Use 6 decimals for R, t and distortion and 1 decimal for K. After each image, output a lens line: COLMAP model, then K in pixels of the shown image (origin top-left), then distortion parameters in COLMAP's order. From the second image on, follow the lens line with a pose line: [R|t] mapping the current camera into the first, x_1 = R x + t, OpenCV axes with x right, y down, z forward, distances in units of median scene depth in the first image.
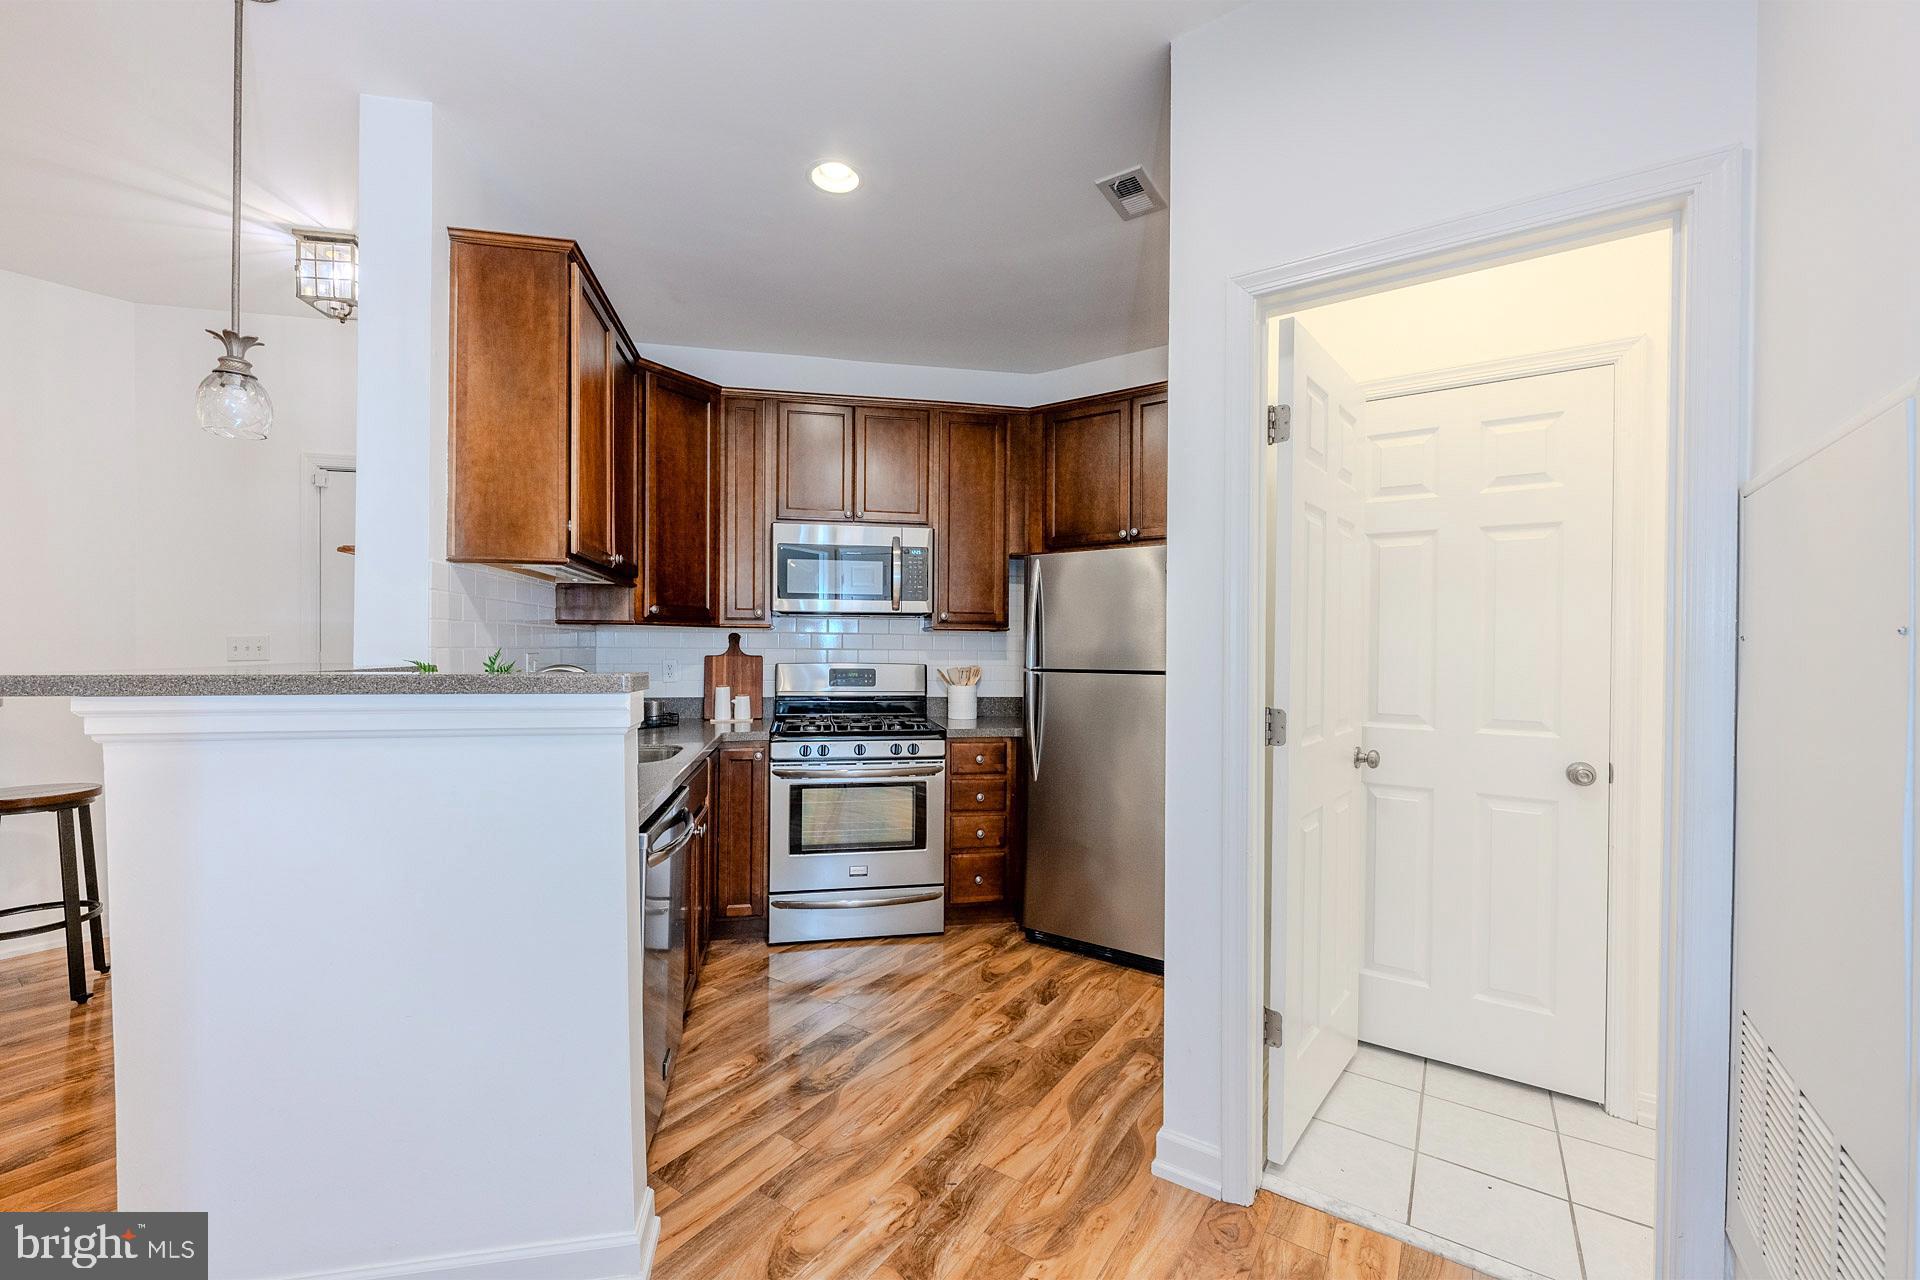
lens RADIAL K [[760.1, 0, 954.6], [0, 760.1, 650.5], [0, 0, 1]] dist [-0.002124, 0.000069]
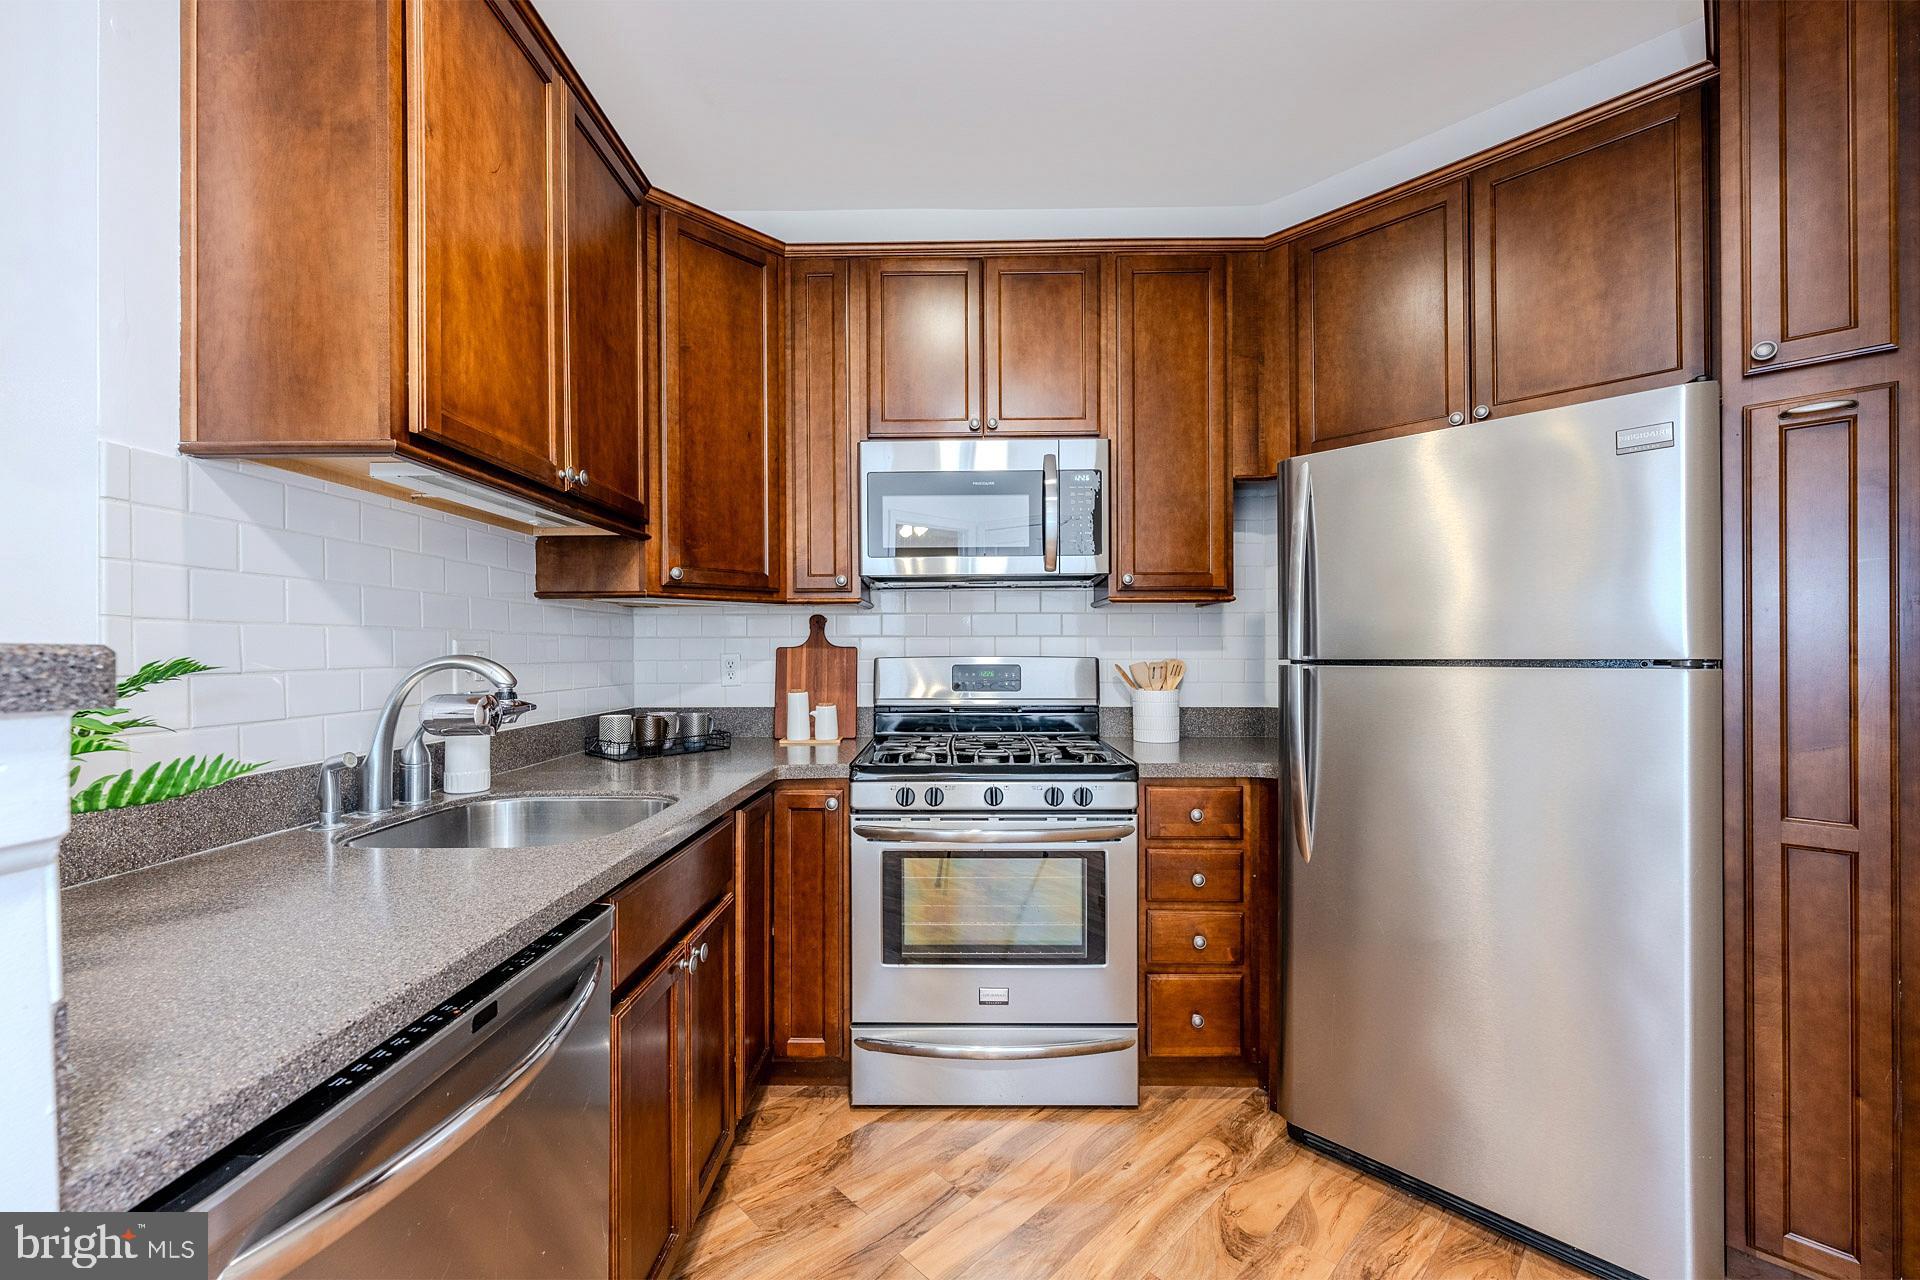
lens RADIAL K [[760.1, 0, 954.6], [0, 760.1, 650.5], [0, 0, 1]] dist [-0.002124, 0.000069]
pose [[0.979554, -0.011692, -0.200840, -0.030931], [0.010795, 0.999926, -0.005563, 0.016776], [0.200890, 0.003281, 0.979608, 0.385186]]
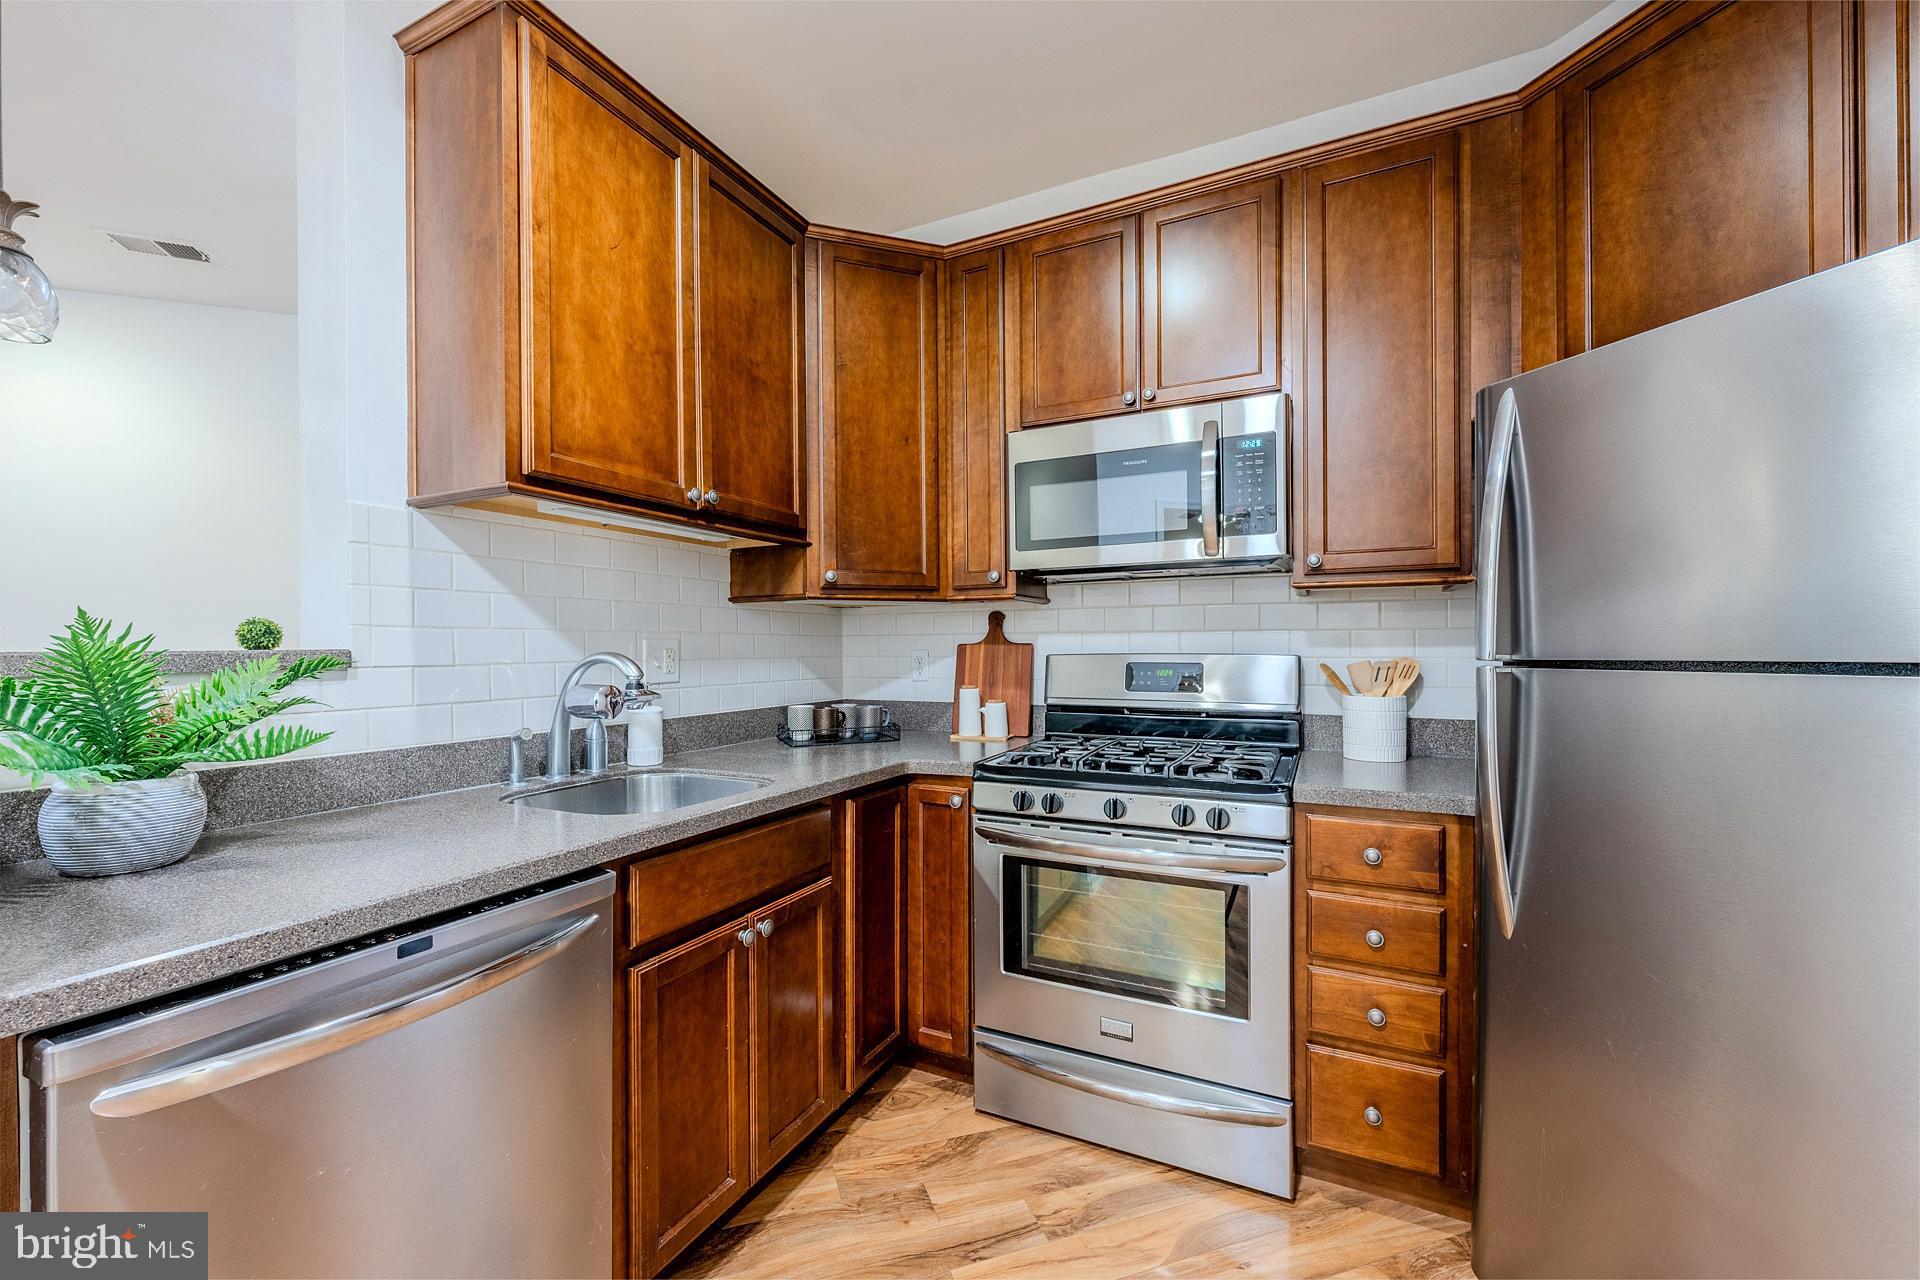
lens RADIAL K [[760.1, 0, 954.6], [0, 760.1, 650.5], [0, 0, 1]] dist [-0.002124, 0.000069]
pose [[0.796128, -0.009682, -0.605051, 0.111504], [0.009051, 0.999951, -0.004092, 0.017182], [0.605061, -0.002219, 0.796176, 0.476193]]
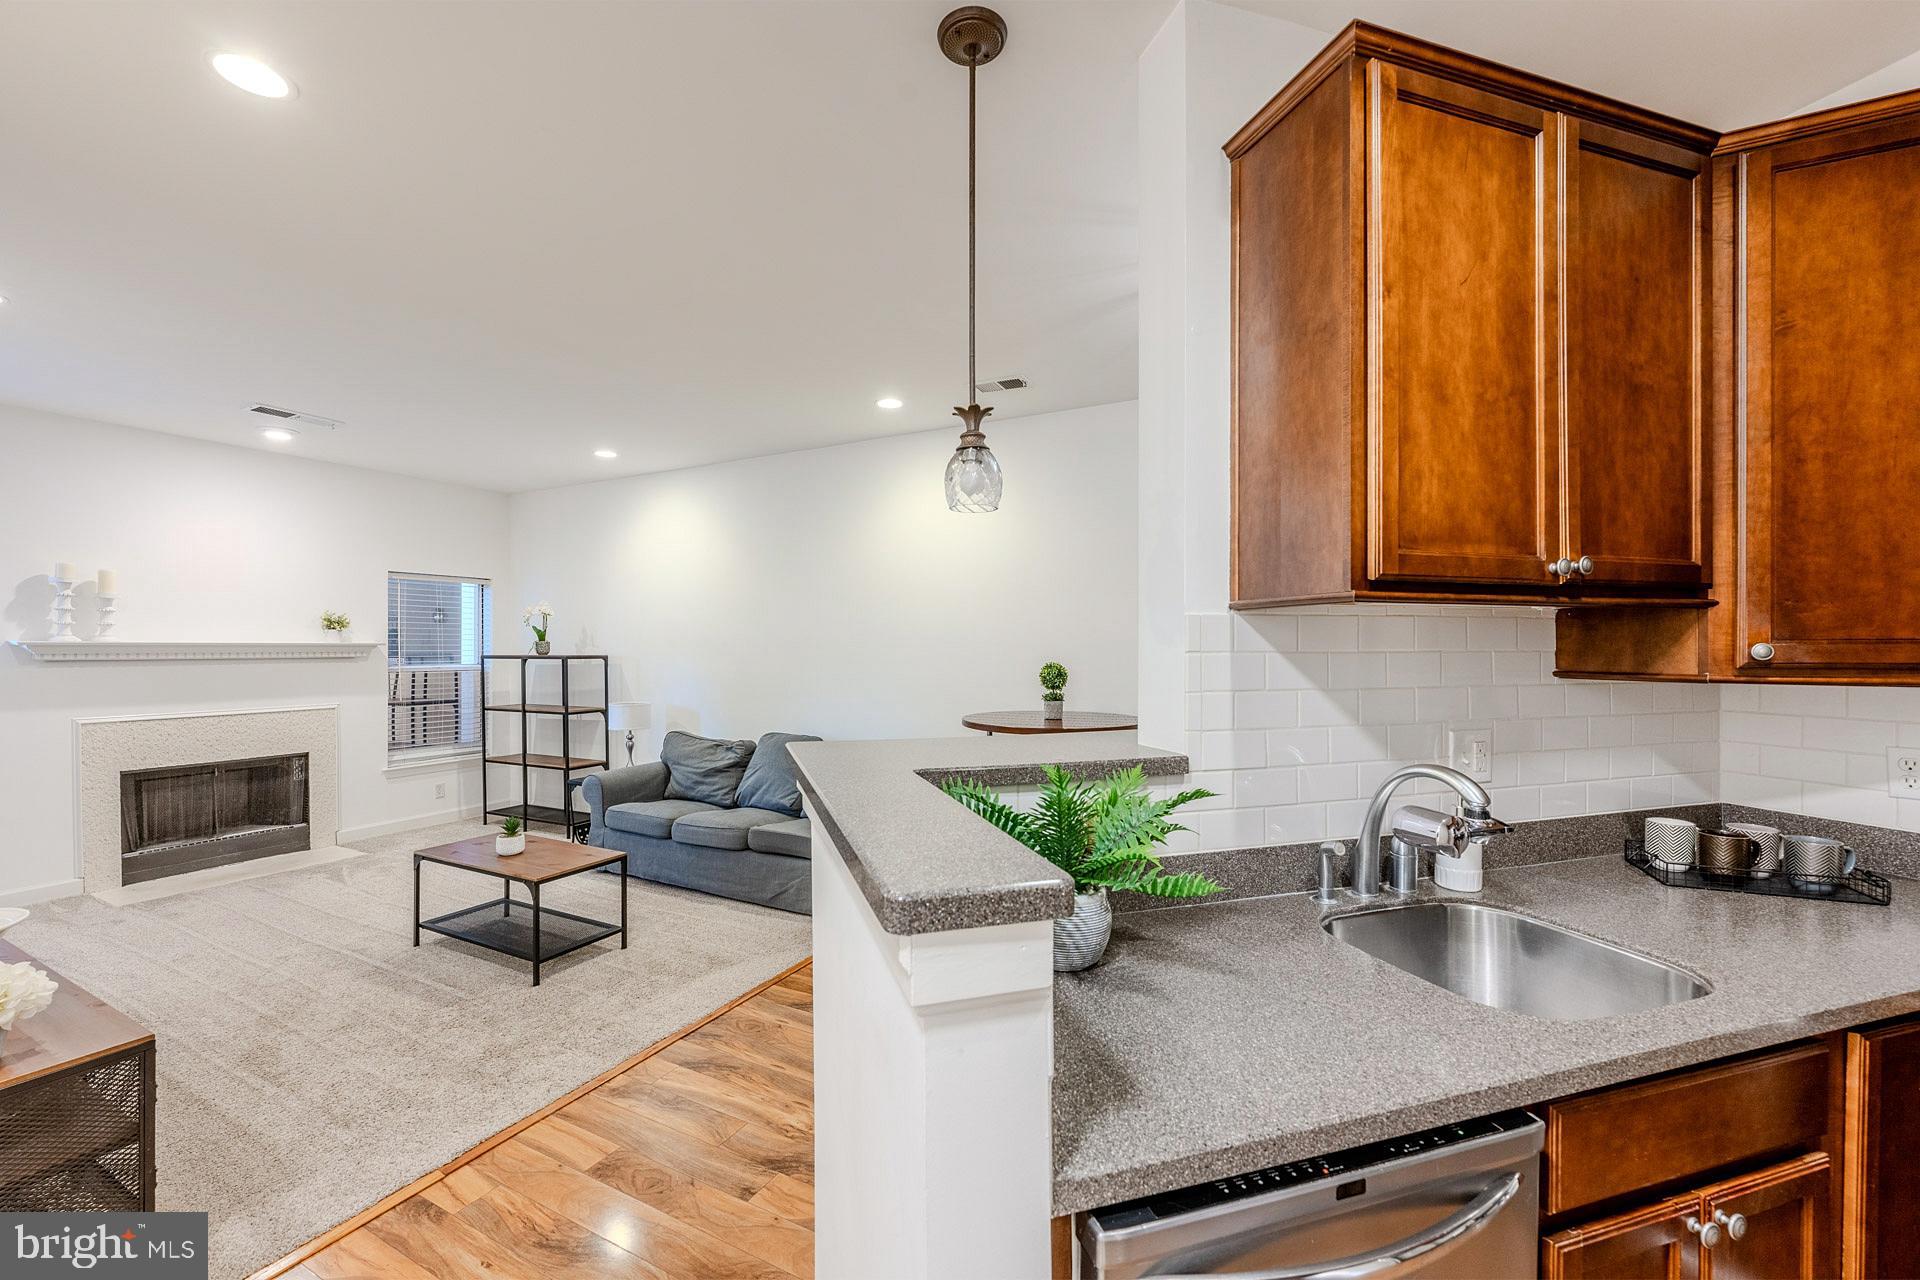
lens RADIAL K [[760.1, 0, 954.6], [0, 760.1, 650.5], [0, 0, 1]] dist [-0.002124, 0.000069]
pose [[0.108611, -0.000609, -0.994084, 0.014078], [-0.002245, 0.999997, -0.000858, -0.049496], [0.994082, 0.002325, 0.108609, 0.424675]]
